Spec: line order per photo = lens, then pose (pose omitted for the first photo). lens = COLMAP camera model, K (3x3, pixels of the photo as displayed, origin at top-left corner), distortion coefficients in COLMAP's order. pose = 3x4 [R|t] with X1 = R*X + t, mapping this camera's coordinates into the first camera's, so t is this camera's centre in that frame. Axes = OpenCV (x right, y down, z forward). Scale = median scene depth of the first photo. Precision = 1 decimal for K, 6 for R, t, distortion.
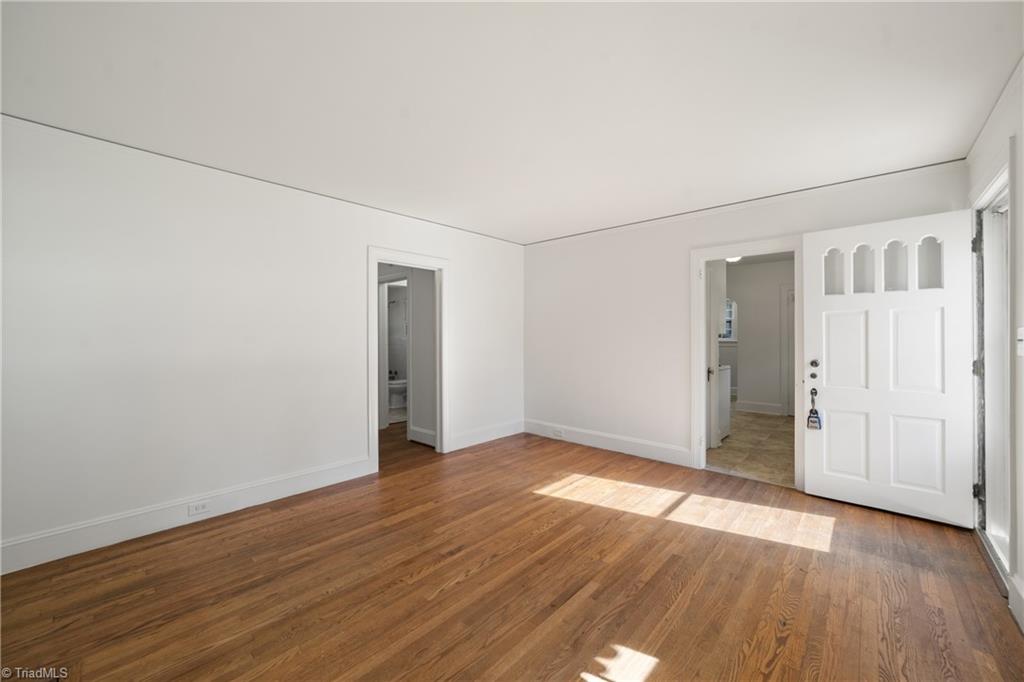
lens RADIAL K [[394.1, 0, 525.5], [0, 394.1, 344.7], [0, 0, 1]] dist [-0.023024, 0.005670]
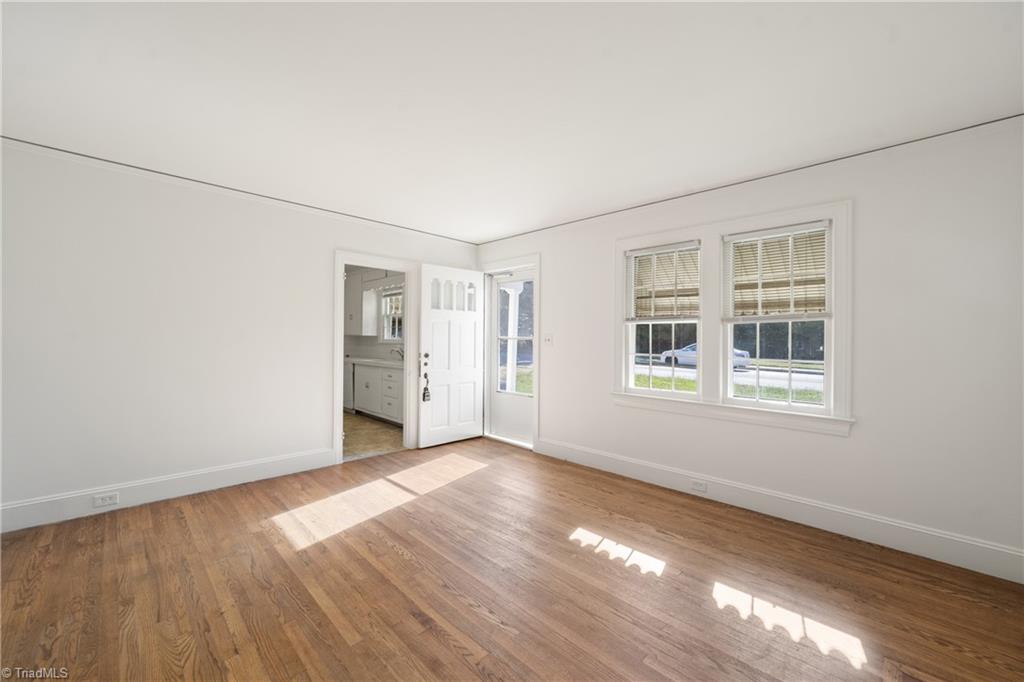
lens RADIAL K [[397.2, 0, 514.0], [0, 397.2, 341.3], [0, 0, 1]] dist [-0.020861, 0.005777]
pose [[0.071726, -0.007285, 0.997398, -0.759171], [0.008124, 0.999944, 0.006719, -0.012368], [-0.997391, 0.007621, 0.071781, 0.625964]]
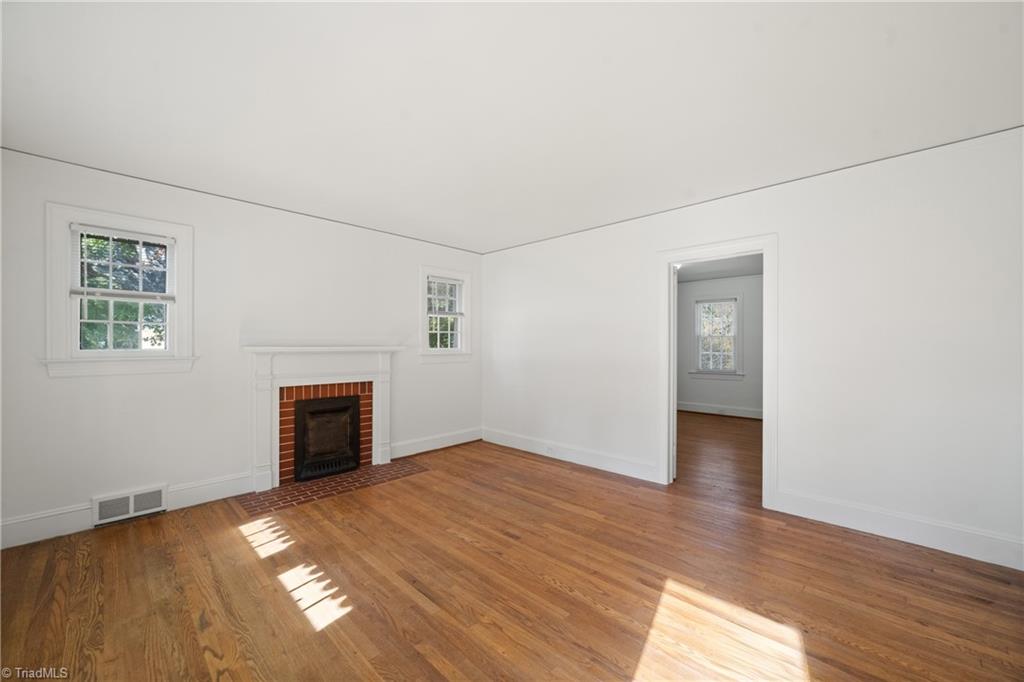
lens RADIAL K [[403.4, 0, 524.8], [0, 403.4, 344.6], [0, 0, 1]] dist [-0.011589, -0.000113]
pose [[-0.033052, 0.002142, -0.999451, 0.799202], [-0.019511, 0.999806, 0.002788, -0.019702], [0.999263, 0.019592, -0.033004, 0.877400]]
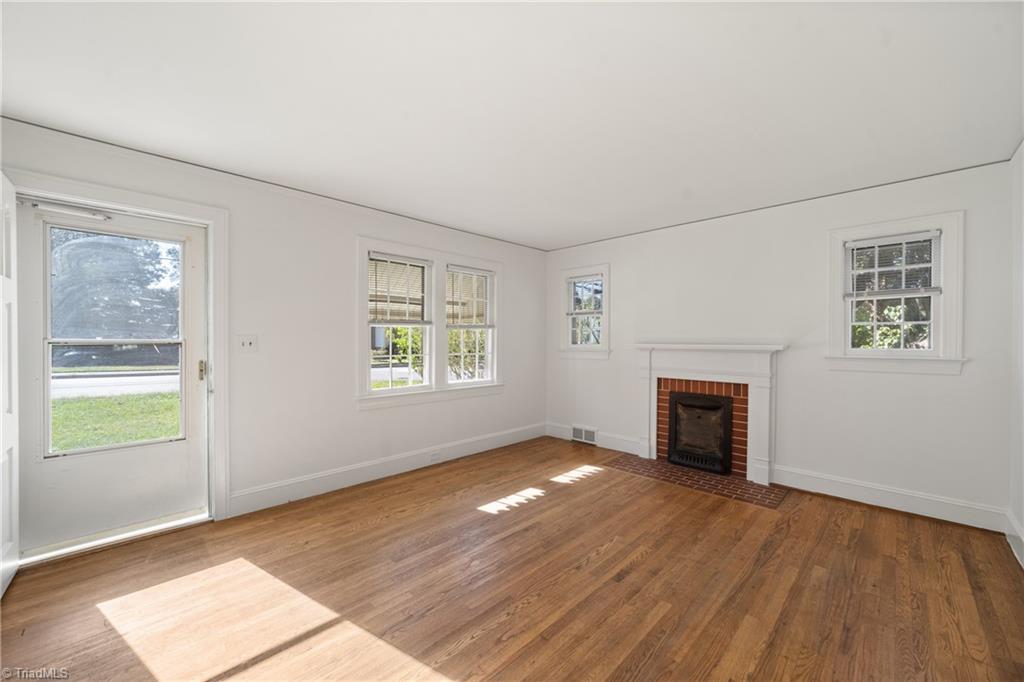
lens RADIAL K [[397.2, 0, 514.0], [0, 397.2, 341.3], [0, 0, 1]] dist [-0.020861, 0.005777]
pose [[-0.997206, -0.002493, 0.074662, 0.006377], [-0.001012, 0.999802, 0.019865, -0.033104], [-0.074697, 0.019734, -0.997011, 1.586430]]
